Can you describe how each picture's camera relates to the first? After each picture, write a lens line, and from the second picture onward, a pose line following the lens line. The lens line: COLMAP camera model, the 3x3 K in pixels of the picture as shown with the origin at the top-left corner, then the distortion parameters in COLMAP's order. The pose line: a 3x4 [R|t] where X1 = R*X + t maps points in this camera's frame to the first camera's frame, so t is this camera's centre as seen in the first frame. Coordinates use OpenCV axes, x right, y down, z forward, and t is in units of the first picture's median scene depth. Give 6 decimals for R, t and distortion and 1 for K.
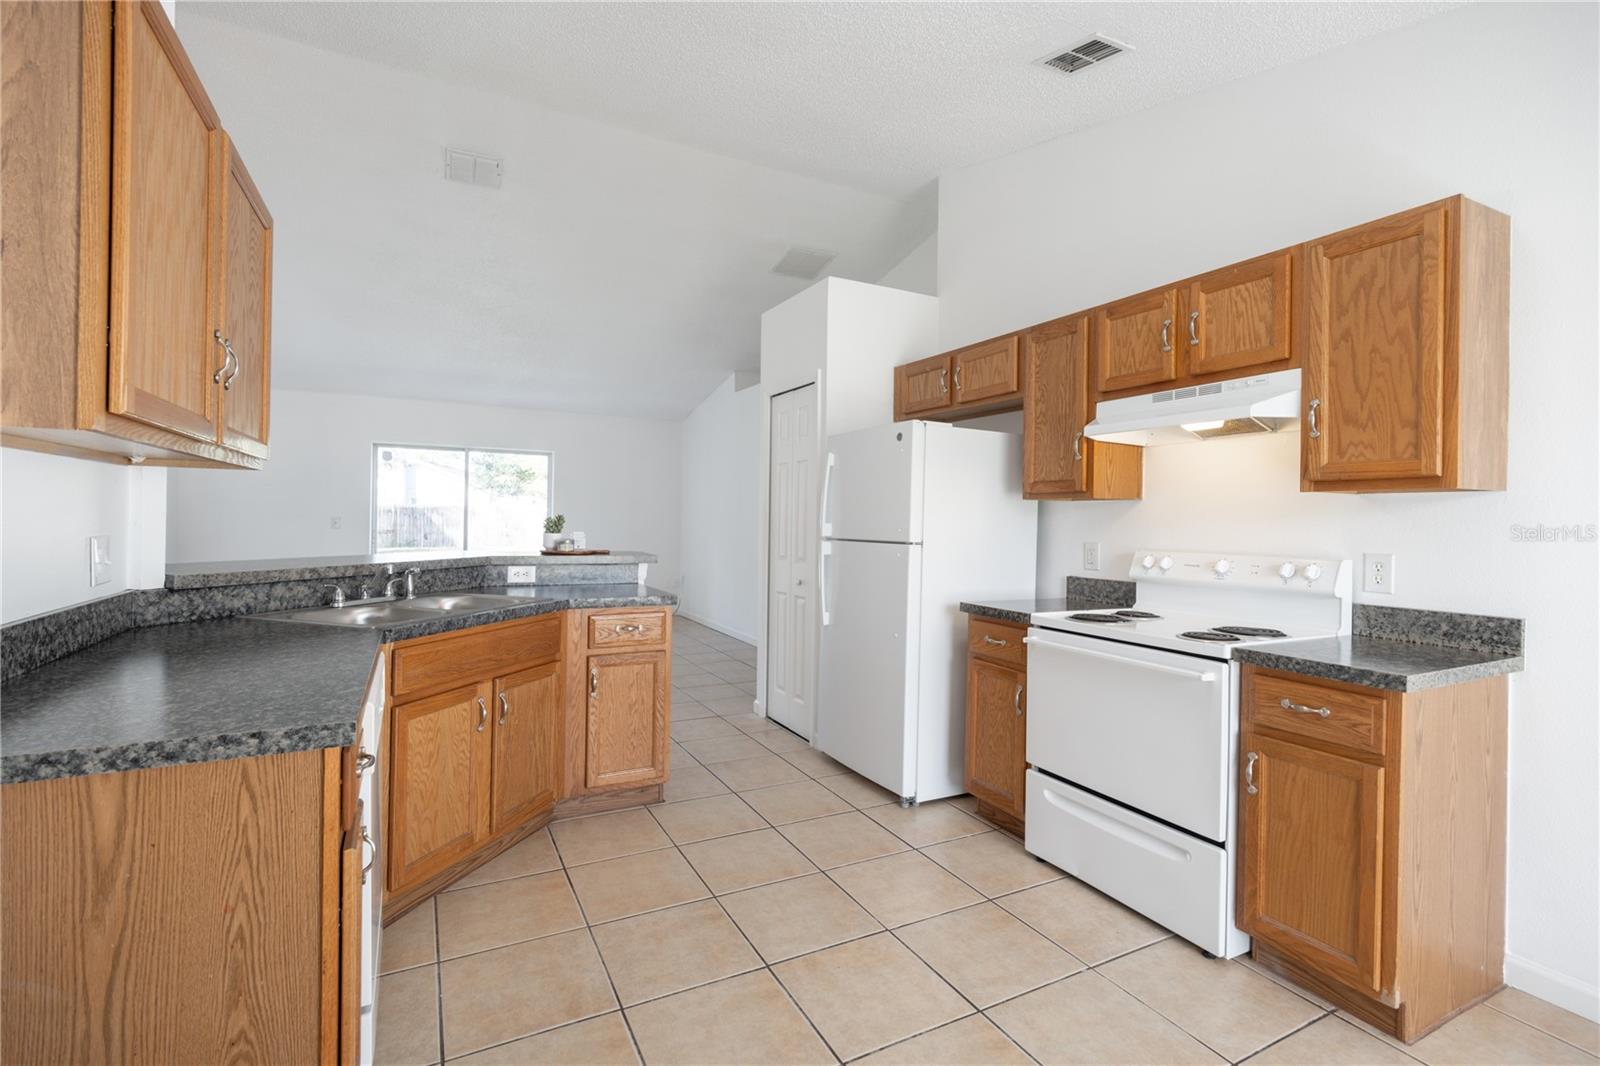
lens RADIAL K [[724.9, 0, 795.1], [0, 724.9, 520.2], [0, 0, 1]] dist [-0.000311, -0.000290]
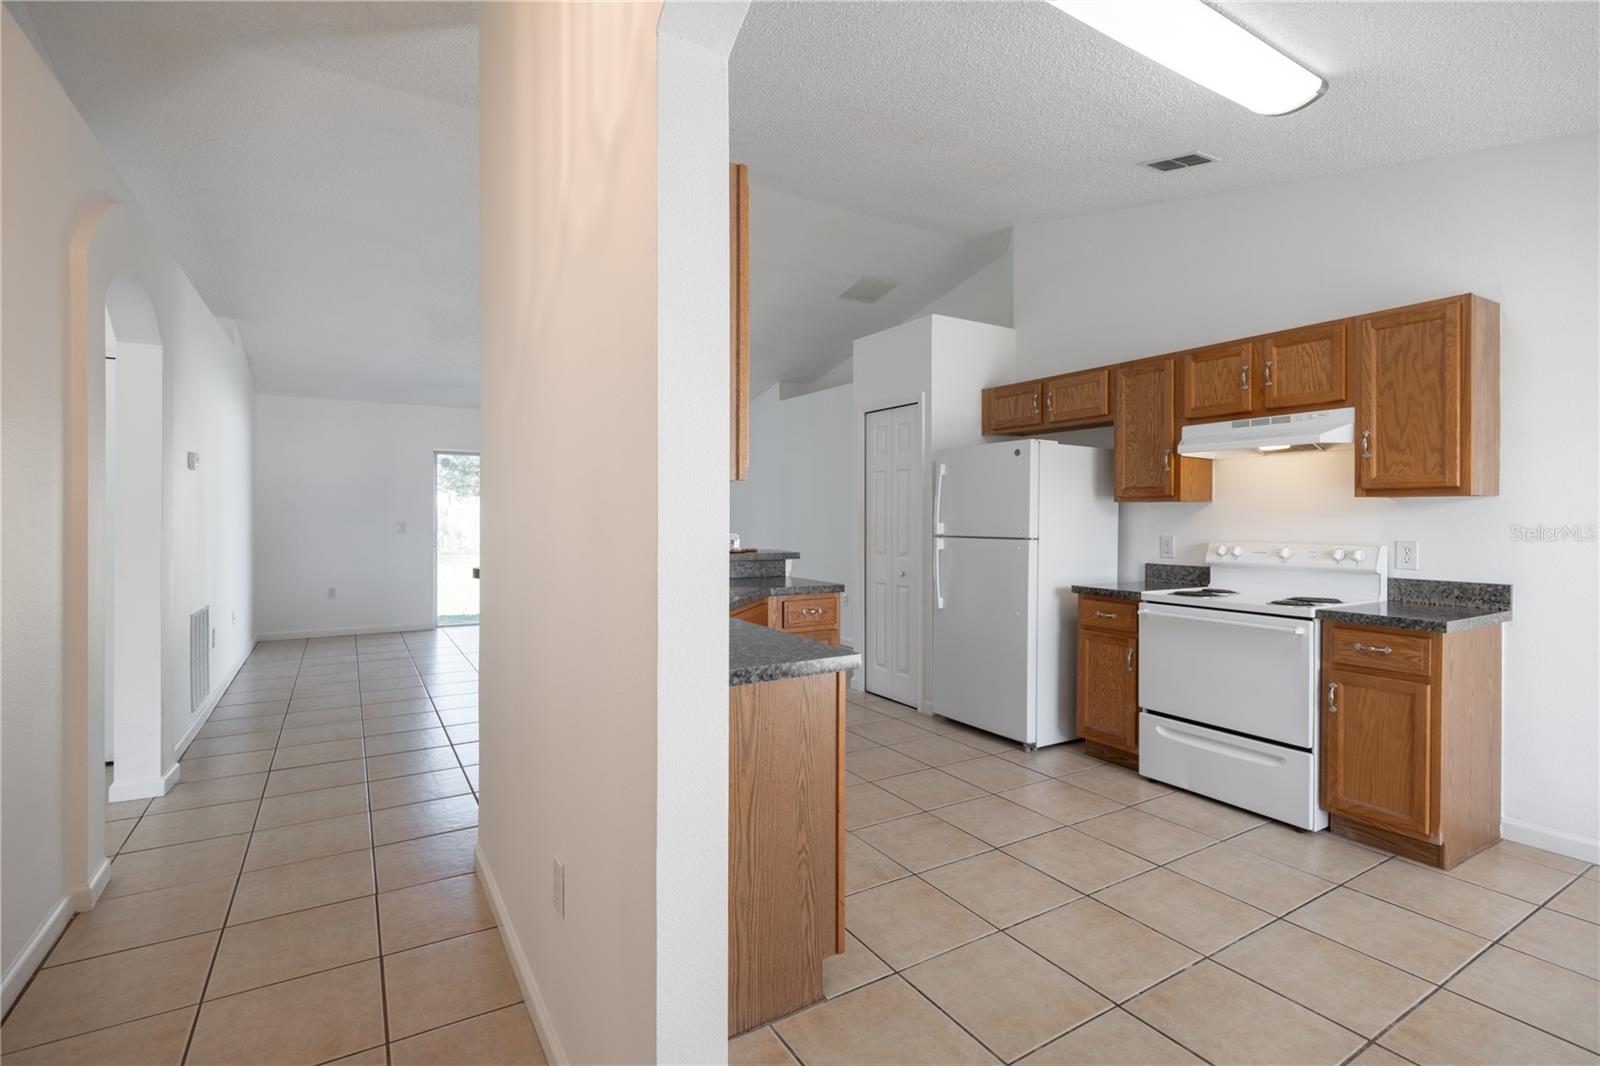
lens RADIAL K [[739.0, 0, 797.1], [0, 739.0, 520.3], [0, 0, 1]] dist [-0.001736, -0.000372]
pose [[0.997949, -0.013880, 0.062487, -0.406558], [0.013575, 0.999894, 0.005306, -0.015062], [-0.062554, -0.004446, 0.998032, -0.302771]]
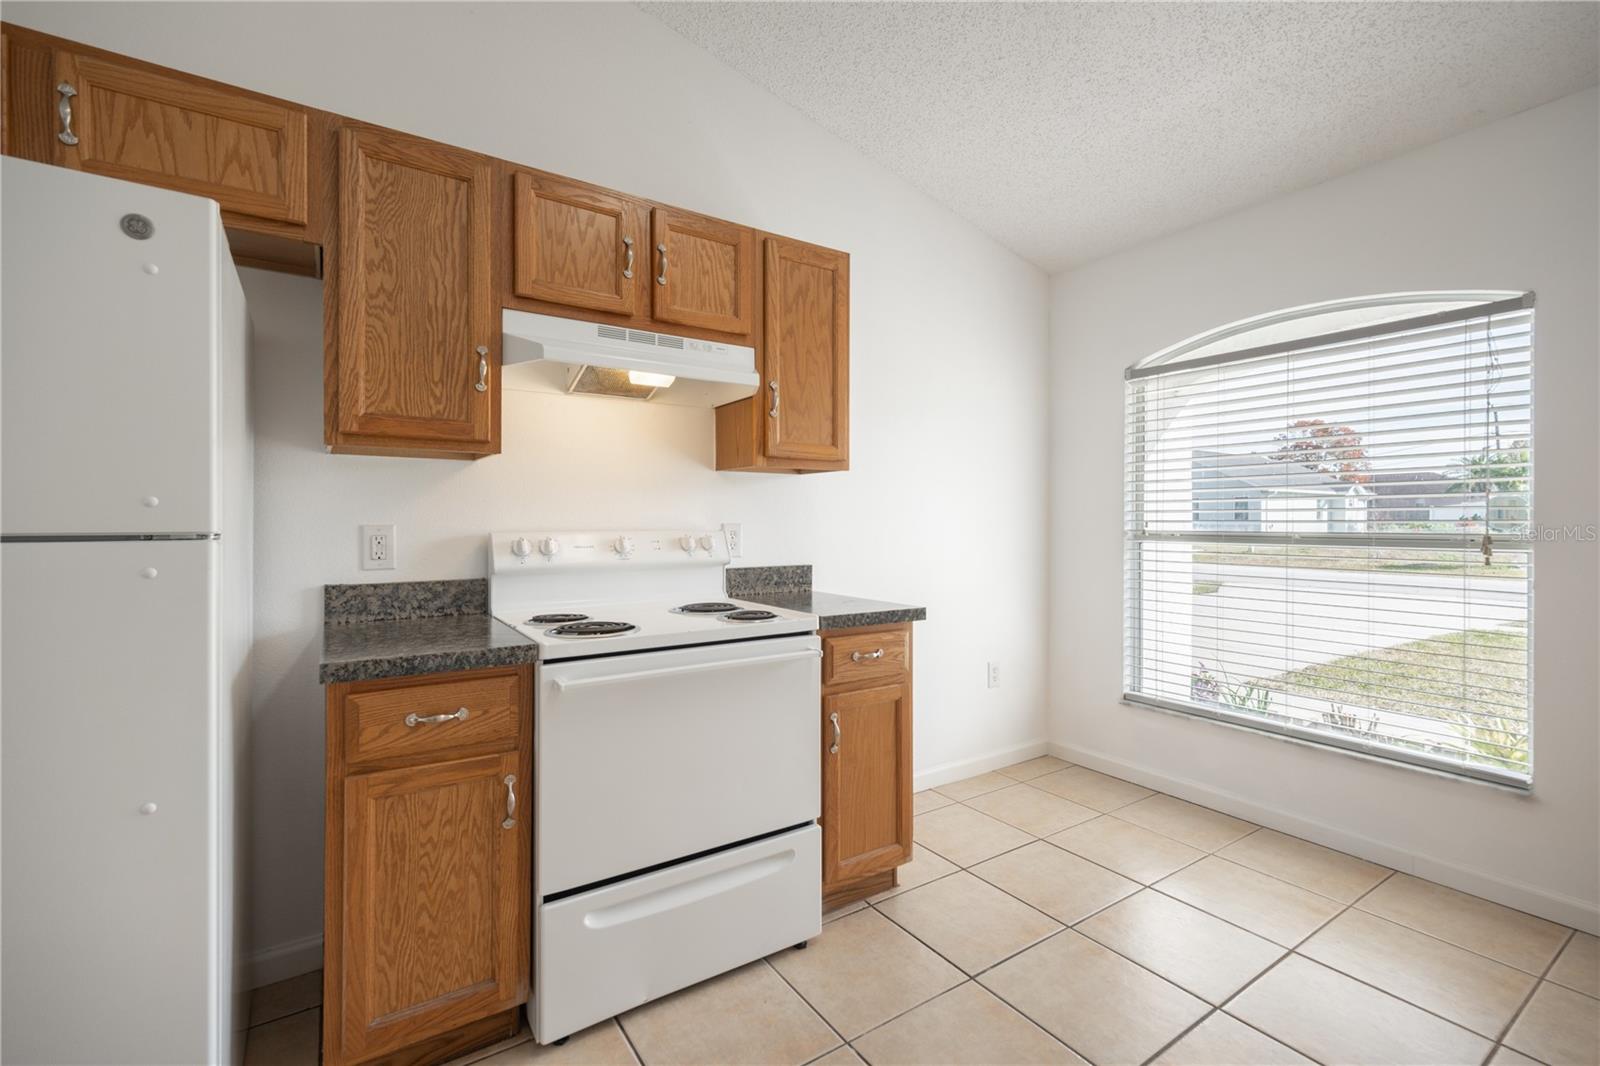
lens RADIAL K [[692.5, 0, 795.0], [0, 692.5, 522.0], [0, 0, 1]] dist [0.000281, -0.000248]
pose [[-0.114997, -0.017805, 0.993206, -0.283421], [-0.002334, 0.999841, 0.017653, 0.022748], [-0.993363, -0.000288, -0.115021, 0.957149]]
